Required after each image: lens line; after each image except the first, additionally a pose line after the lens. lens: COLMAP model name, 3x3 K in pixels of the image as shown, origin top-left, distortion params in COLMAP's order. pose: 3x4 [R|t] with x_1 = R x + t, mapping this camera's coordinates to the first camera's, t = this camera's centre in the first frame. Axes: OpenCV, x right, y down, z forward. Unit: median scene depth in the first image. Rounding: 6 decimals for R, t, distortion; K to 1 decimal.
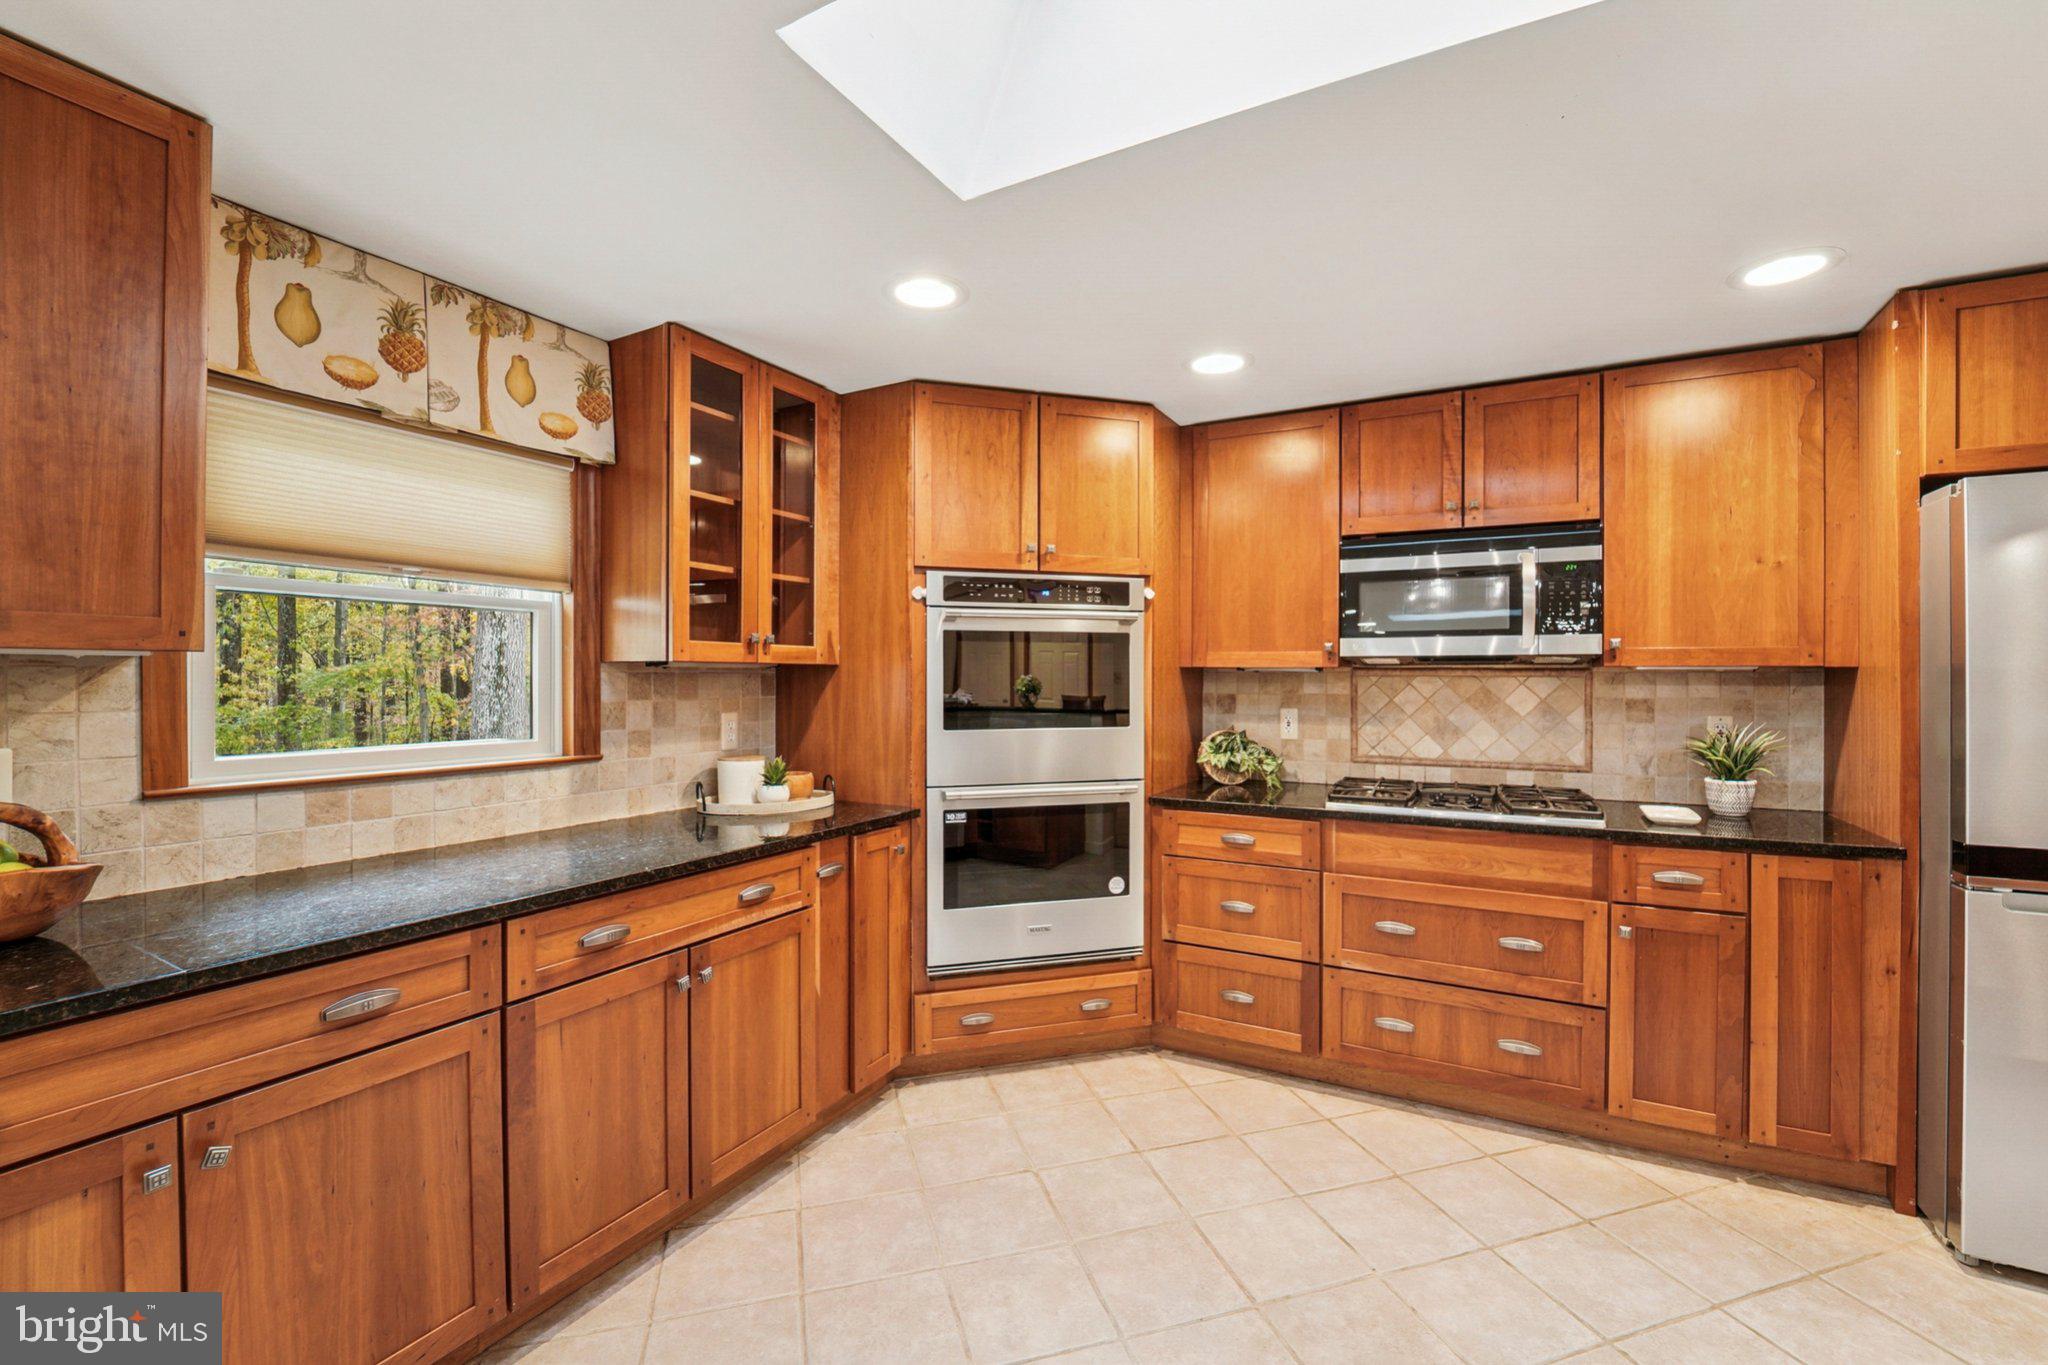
lens RADIAL K [[836.8, 0, 1038.0], [0, 836.8, 679.6], [0, 0, 1]] dist [-0.023449, -0.000548]
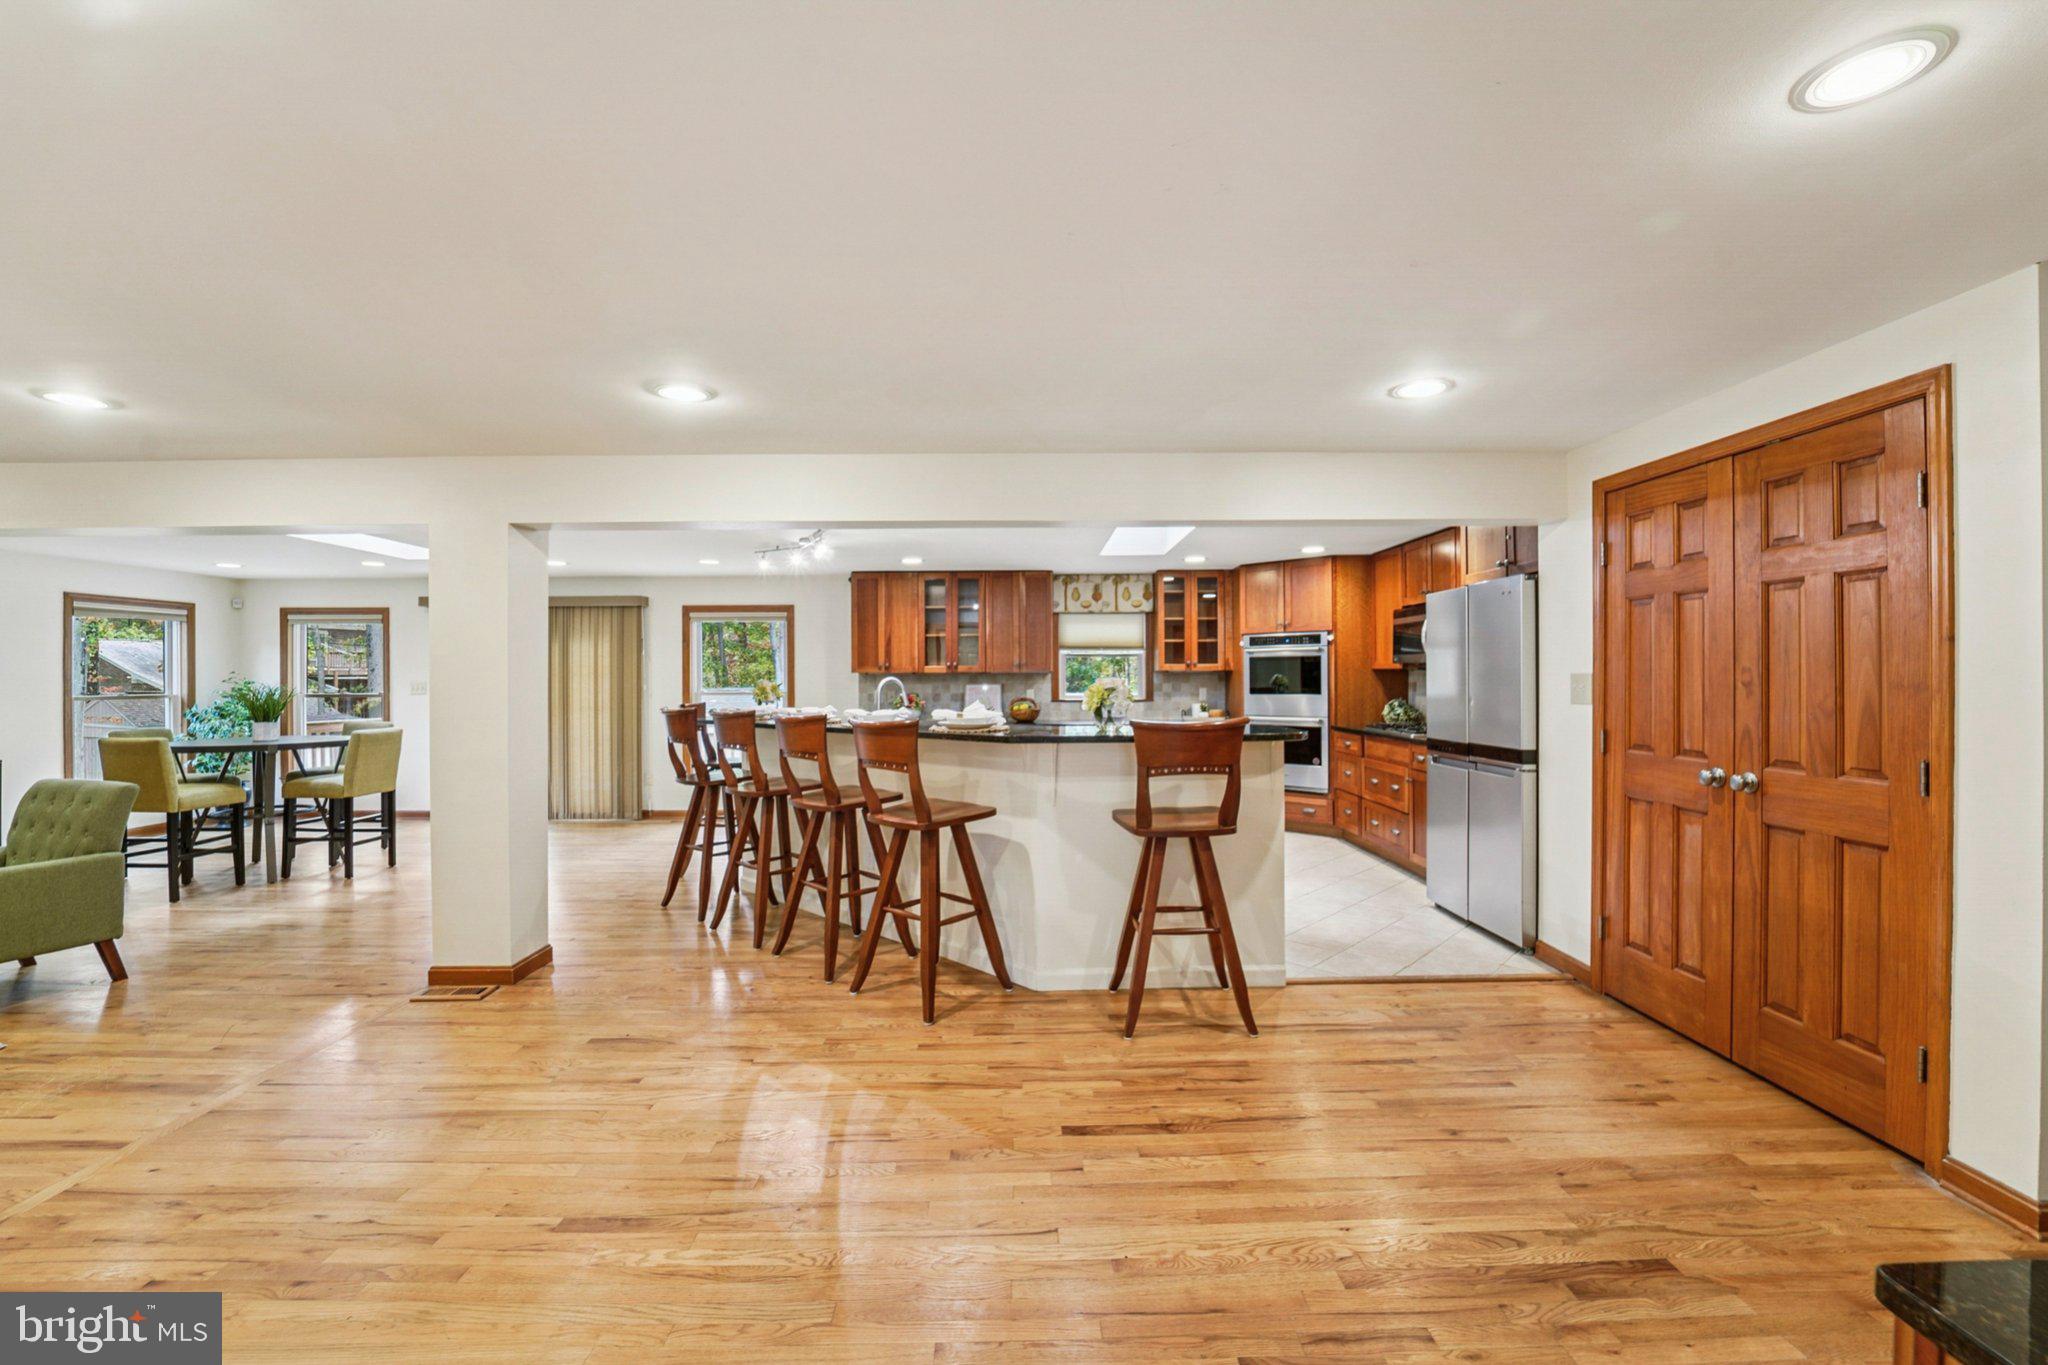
lens RADIAL K [[836.8, 0, 1021.4], [0, 836.8, 678.3], [0, 0, 1]] dist [-0.023449, -0.000548]
pose [[0.481112, -0.003091, -0.876654, 1.895001], [0.005904, 0.999983, -0.000286, 0.004949], [0.876639, -0.005038, 0.481121, -0.936949]]
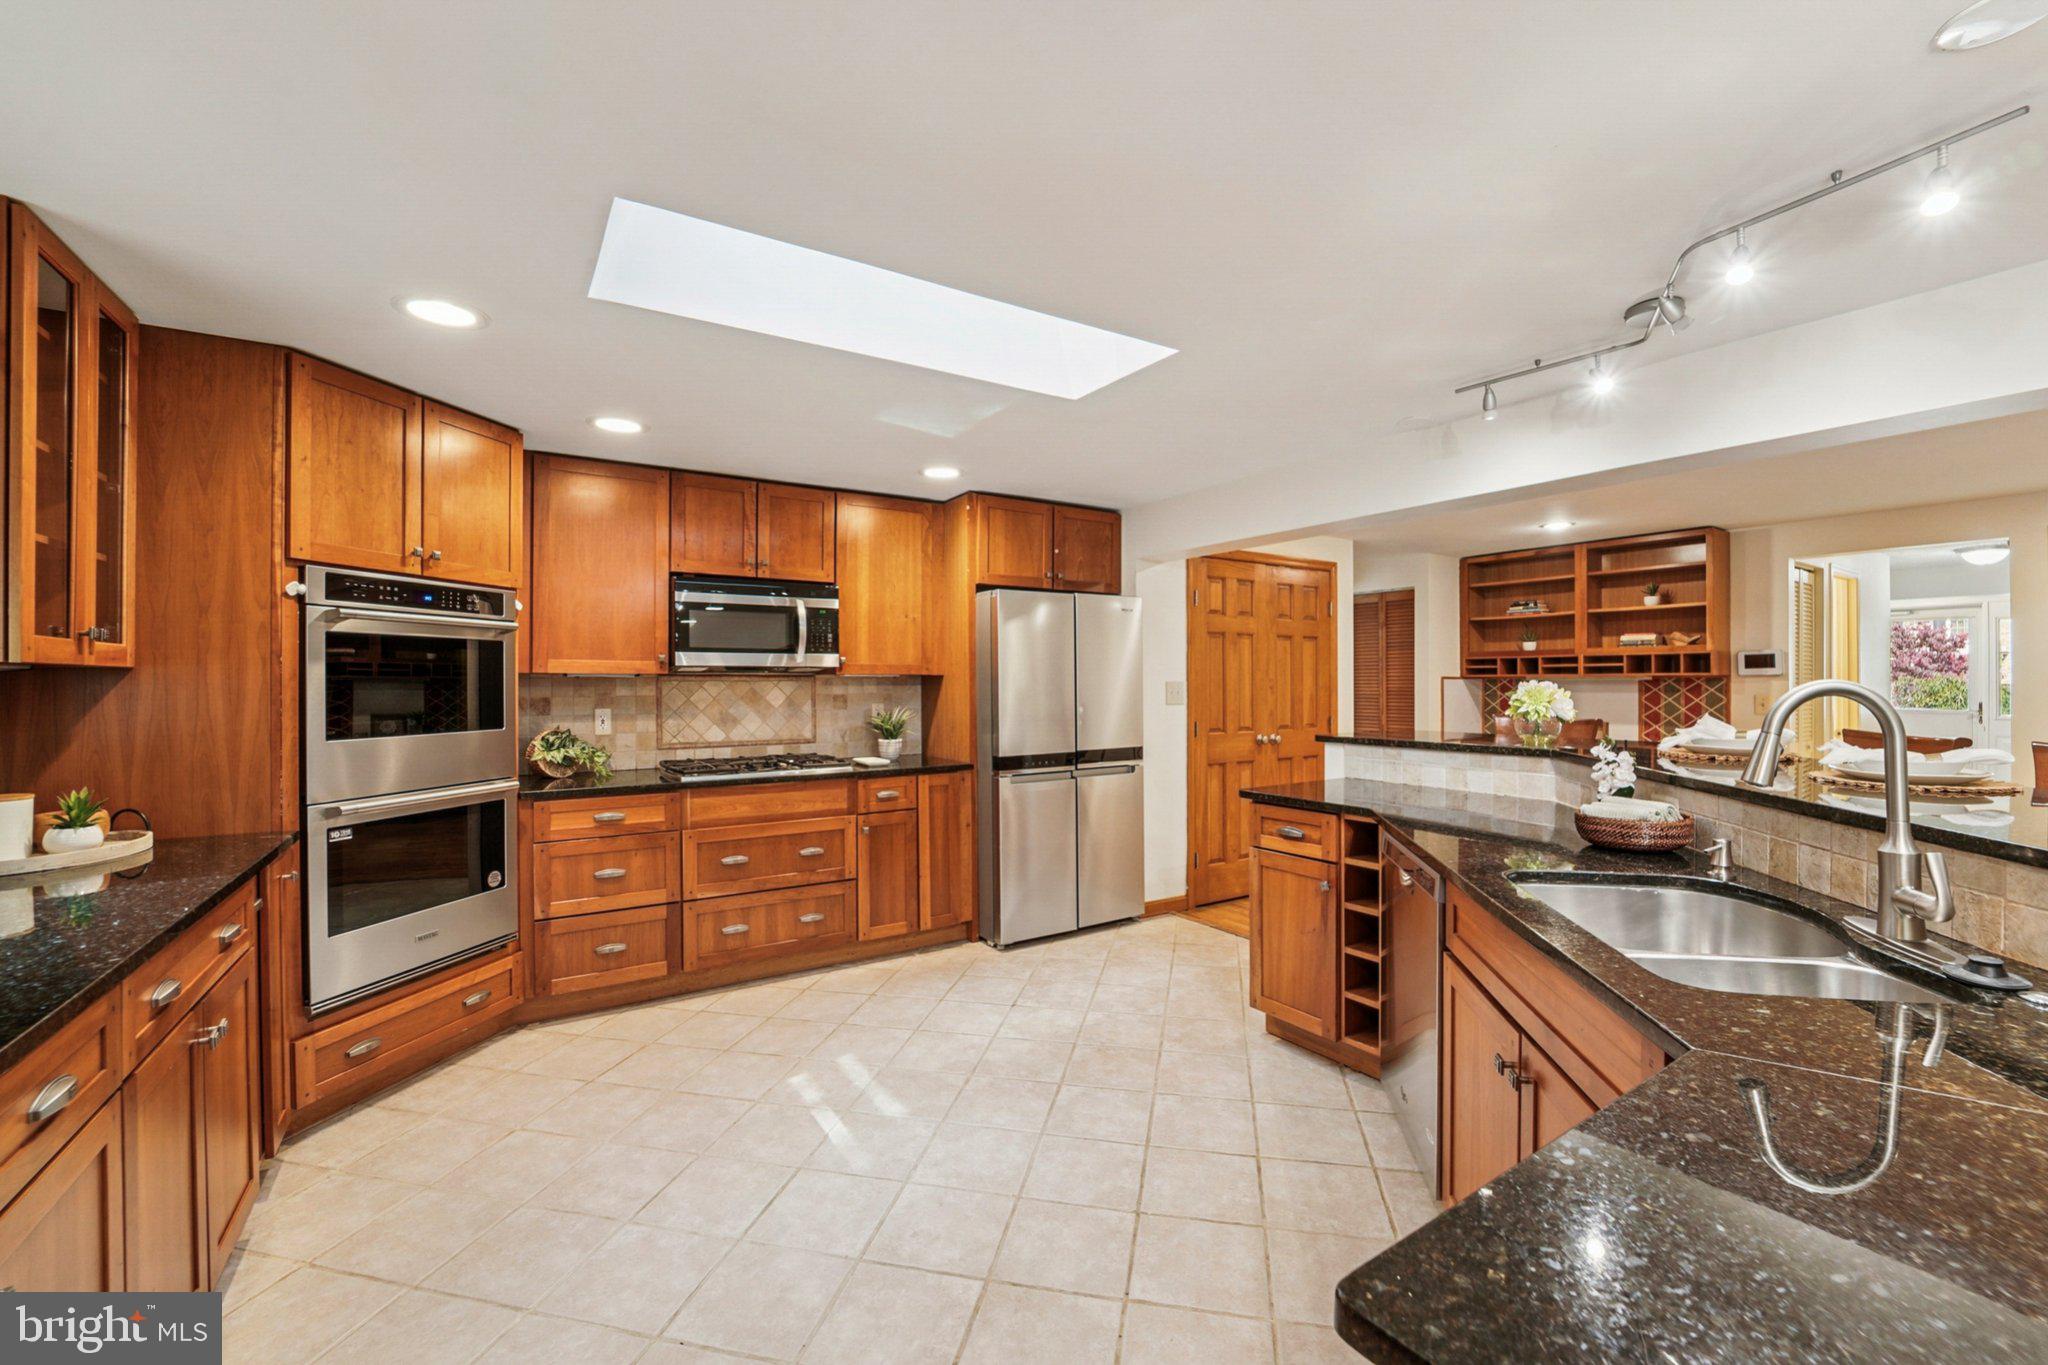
lens RADIAL K [[836.8, 0, 1025.0], [0, 836.8, 681.5], [0, 0, 1]] dist [-0.023449, -0.000548]
pose [[0.481288, -0.002840, 0.876558, -0.534770], [0.006555, 0.999978, -0.000359, 0.000818], [-0.876538, 0.005918, 0.481296, -0.101259]]
